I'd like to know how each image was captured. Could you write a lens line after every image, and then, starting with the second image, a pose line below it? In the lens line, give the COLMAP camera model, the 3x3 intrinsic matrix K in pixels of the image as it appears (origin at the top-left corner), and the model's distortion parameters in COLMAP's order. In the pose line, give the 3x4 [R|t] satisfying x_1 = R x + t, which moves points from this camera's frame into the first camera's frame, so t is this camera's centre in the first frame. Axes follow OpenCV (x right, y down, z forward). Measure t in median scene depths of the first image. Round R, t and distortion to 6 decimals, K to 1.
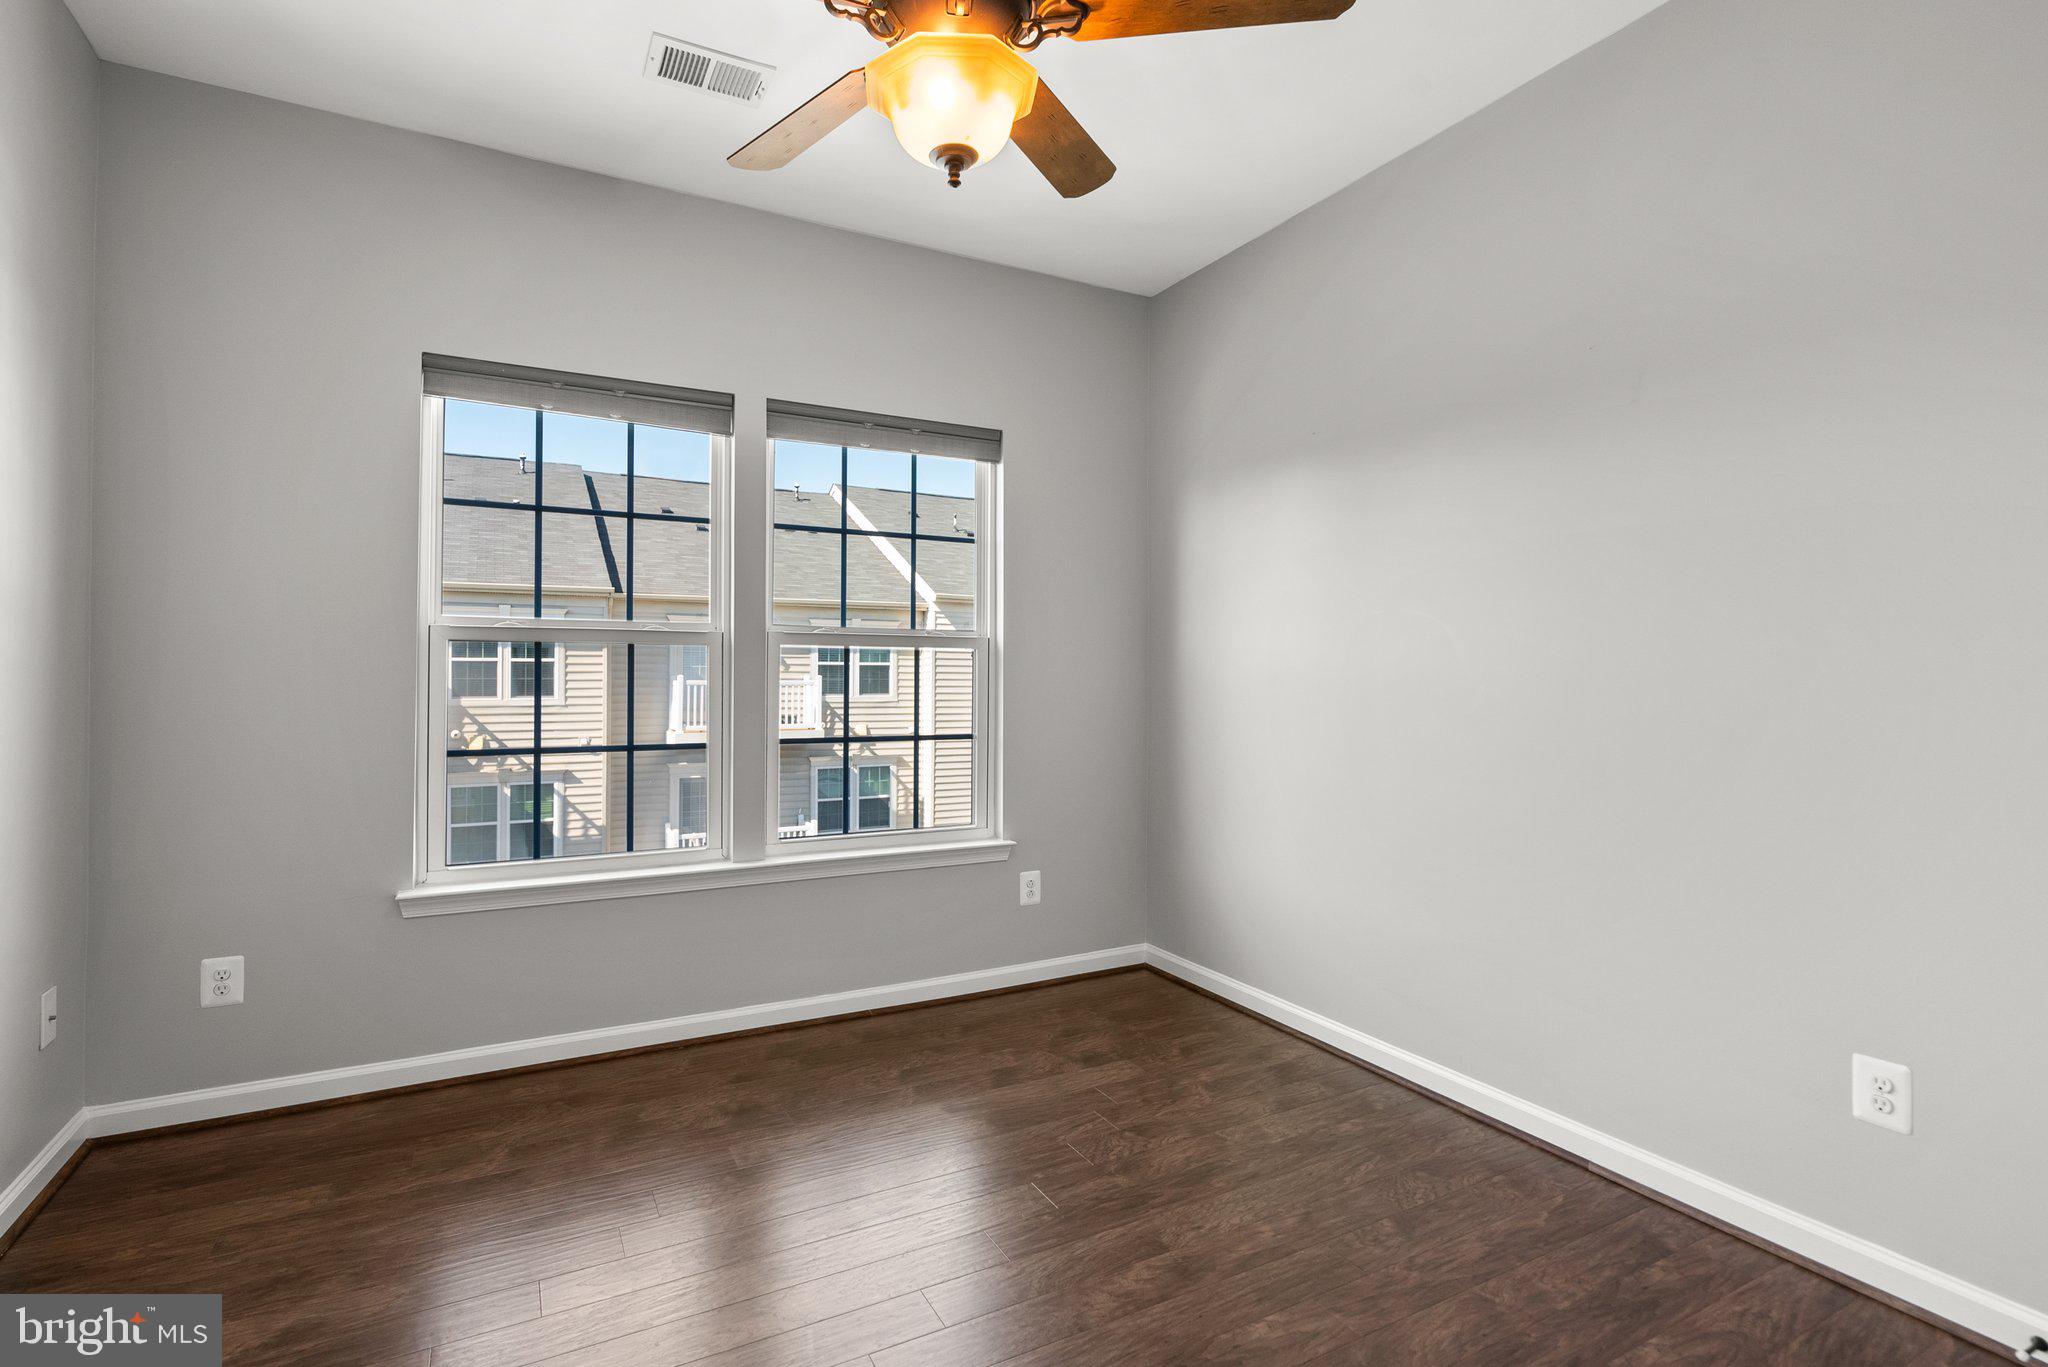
lens RADIAL K [[950.4, 0, 1008.4], [0, 950.4, 677.0], [0, 0, 1]] dist [-0.005211, 0.002057]
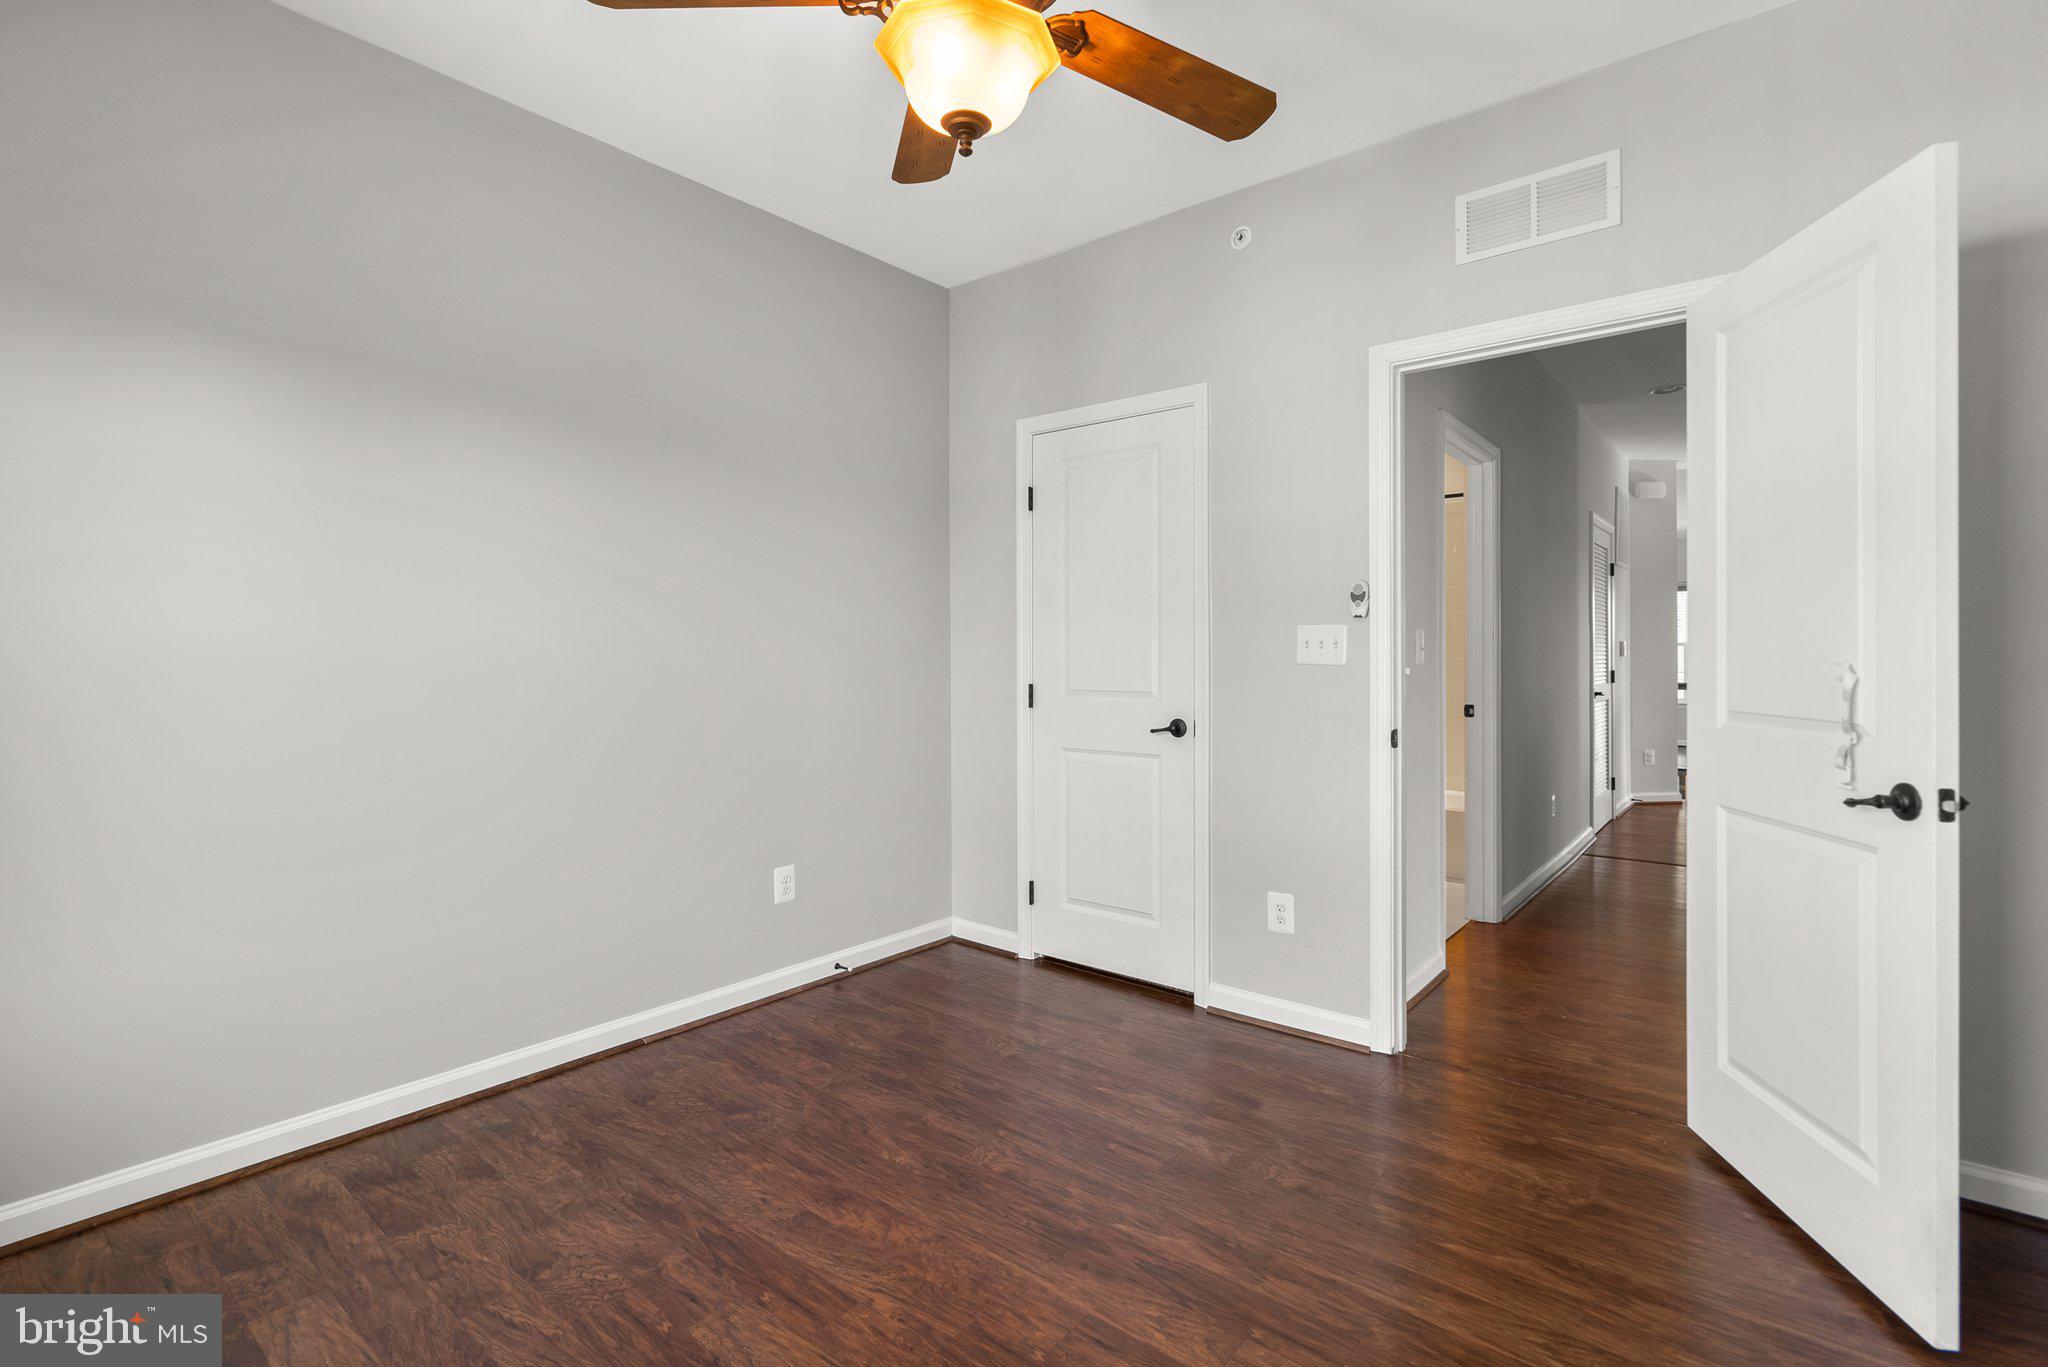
lens RADIAL K [[950.4, 0, 1011.9], [0, 950.4, 670.7], [0, 0, 1]] dist [-0.005211, 0.002057]
pose [[-0.374284, -0.012849, 0.927225, -0.751679], [0.002392, 0.999887, 0.014821, -0.000404], [-0.927311, 0.007766, -0.374211, 1.018750]]
